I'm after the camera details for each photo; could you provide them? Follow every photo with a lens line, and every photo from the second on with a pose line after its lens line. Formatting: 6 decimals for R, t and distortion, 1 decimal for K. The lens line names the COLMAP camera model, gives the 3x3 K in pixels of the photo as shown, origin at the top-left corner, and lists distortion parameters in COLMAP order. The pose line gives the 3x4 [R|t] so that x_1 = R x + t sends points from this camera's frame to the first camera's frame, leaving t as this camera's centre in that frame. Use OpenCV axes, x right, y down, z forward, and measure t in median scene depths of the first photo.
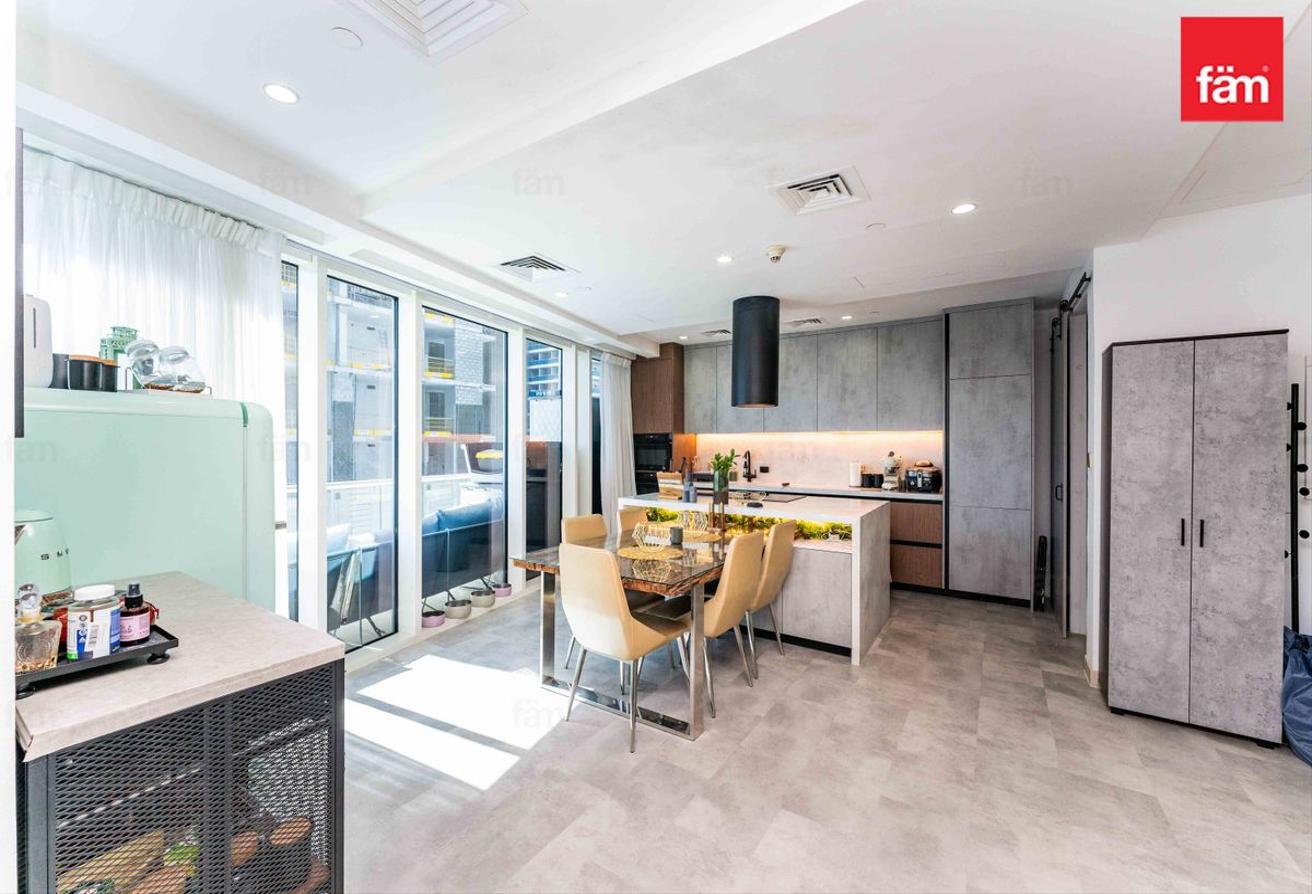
lens RADIAL K [[524.0, 0, 641.7], [0, 524.0, 443.2], [0, 0, 1]] dist [-0.000309, -0.000041]
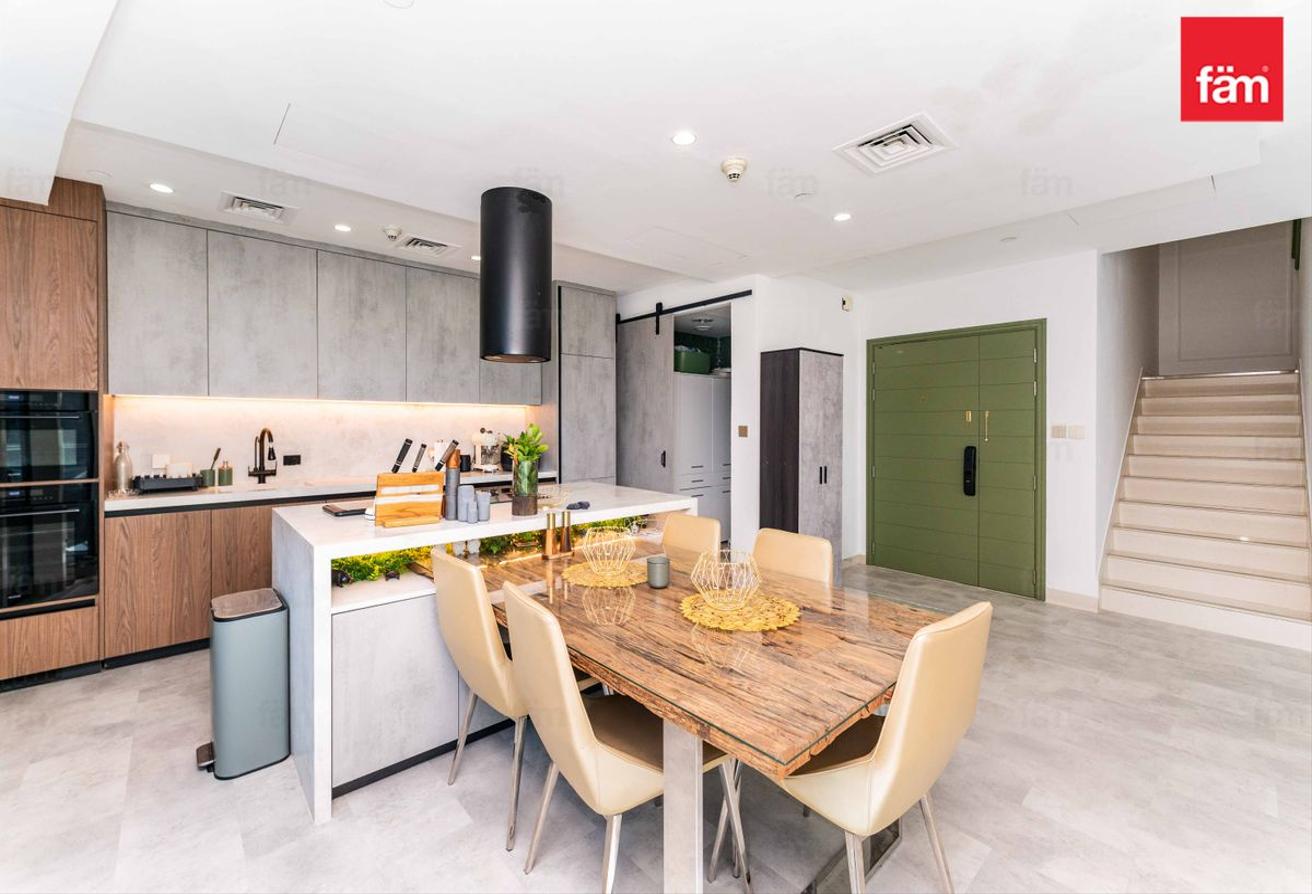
lens RADIAL K [[527.5, 0, 648.0], [0, 527.5, 424.8], [0, 0, 1]] dist [0.000228, 0.000009]
pose [[0.221372, 0.003339, 0.975184, -0.347643], [-0.000660, 0.999994, -0.003274, 0.015126], [-0.975189, 0.000081, 0.221373, 0.606869]]
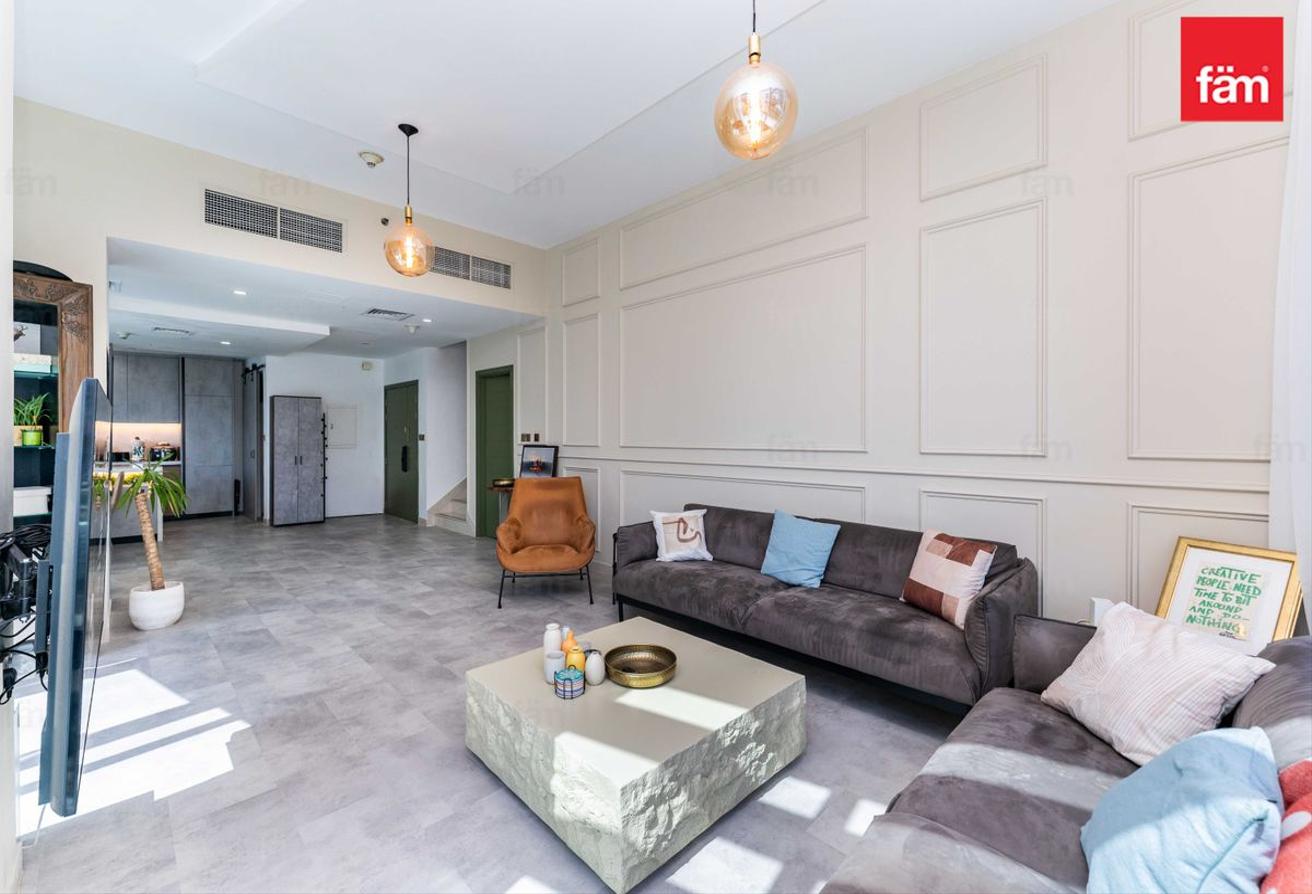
lens RADIAL K [[524.0, 0, 641.7], [0, 524.0, 443.2], [0, 0, 1]] dist [-0.000309, -0.000041]
pose [[0.189012, -0.016713, 0.981833, -0.869743], [0.001067, 0.999858, 0.016815, 0.012137], [-0.981974, -0.002131, 0.189003, -0.855753]]
